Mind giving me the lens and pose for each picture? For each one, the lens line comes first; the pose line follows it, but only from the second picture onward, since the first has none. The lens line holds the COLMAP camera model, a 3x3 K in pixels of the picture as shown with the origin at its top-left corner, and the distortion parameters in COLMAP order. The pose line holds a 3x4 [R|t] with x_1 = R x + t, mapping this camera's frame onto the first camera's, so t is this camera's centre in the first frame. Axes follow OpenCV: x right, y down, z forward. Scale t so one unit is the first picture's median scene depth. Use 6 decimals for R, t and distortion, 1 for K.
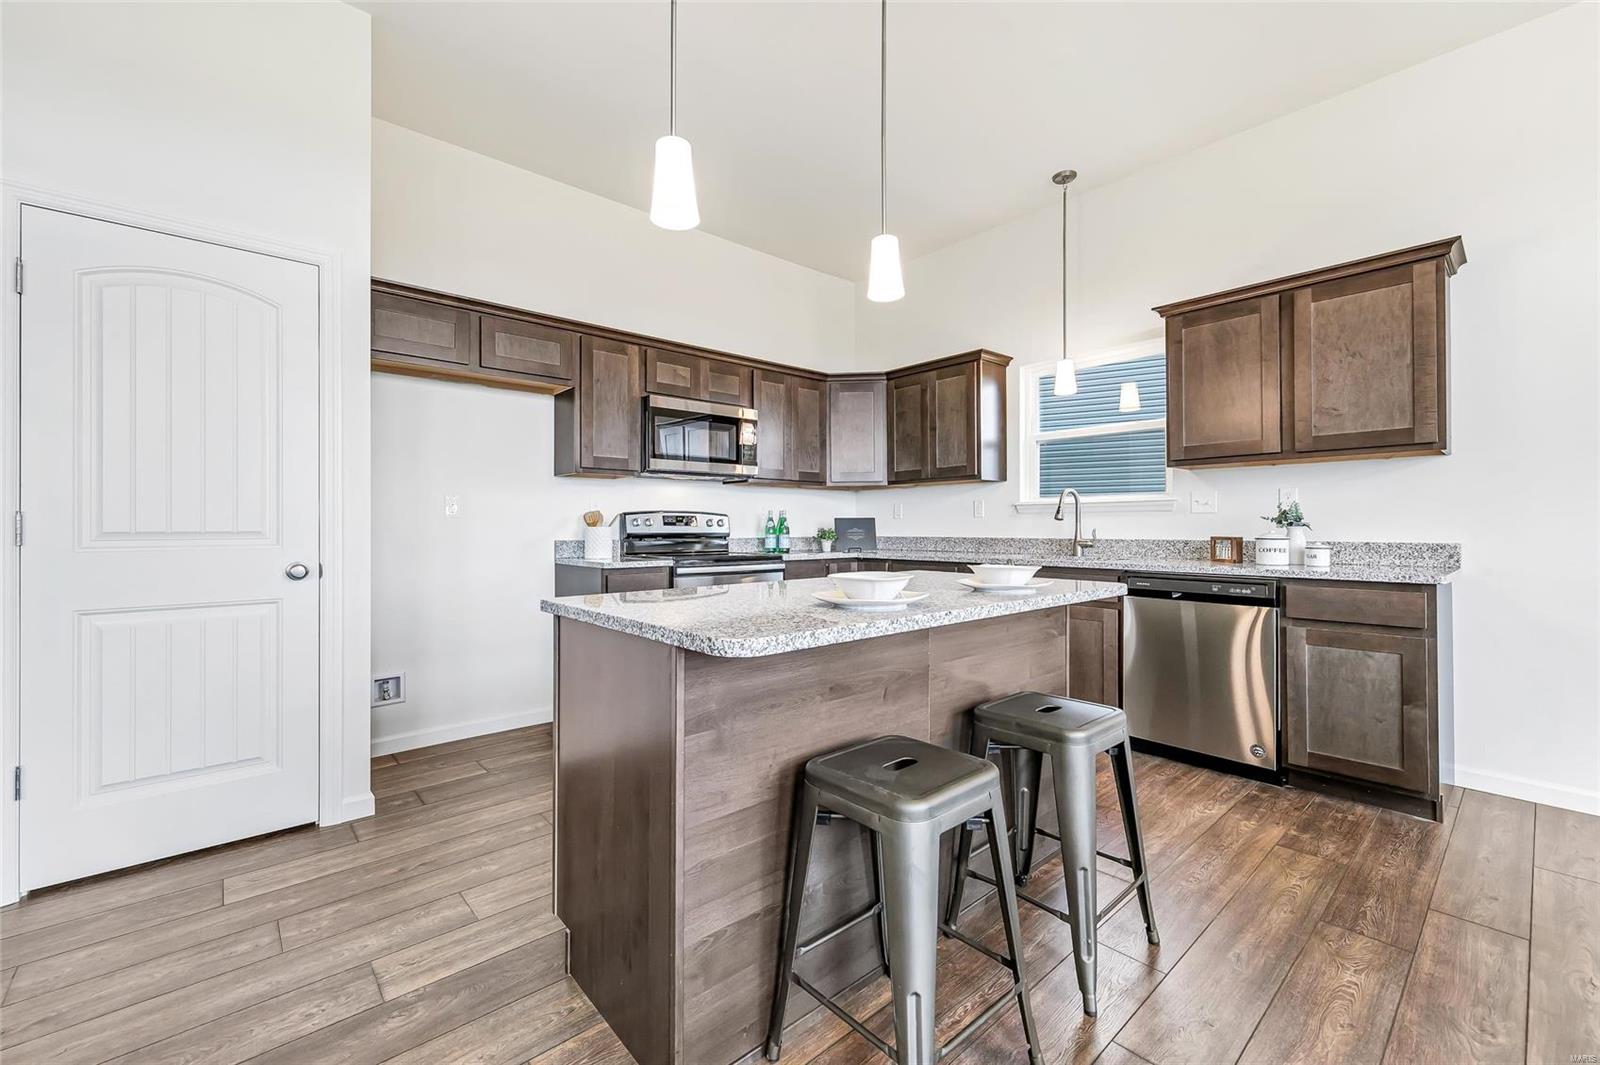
lens RADIAL K [[650.2, 0, 799.2], [0, 650.2, 523.2], [0, 0, 1]] dist [0.000407, -0.000094]
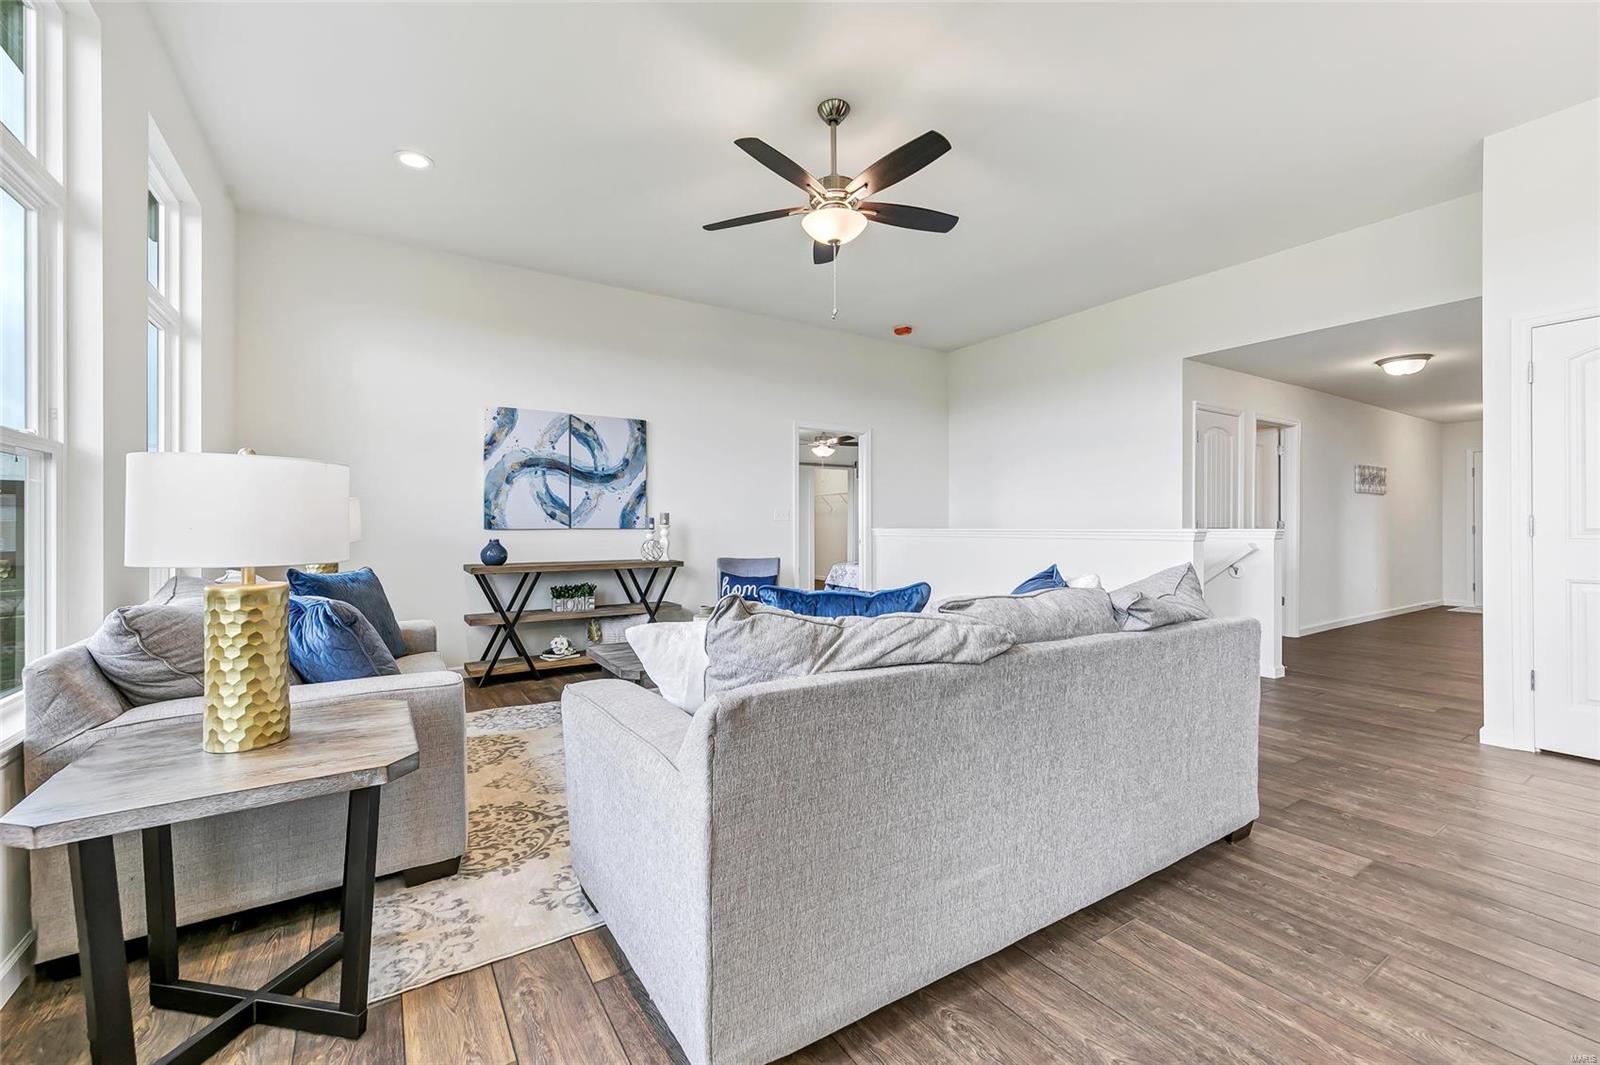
lens RADIAL K [[650.2, 0, 792.0], [0, 650.2, 526.5], [0, 0, 1]] dist [0.000407, -0.000094]
pose [[-0.142721, -0.000187, -0.989763, 0.409313], [0.007838, 0.999968, -0.001319, -0.002589], [0.989732, -0.007946, -0.142715, -0.363245]]
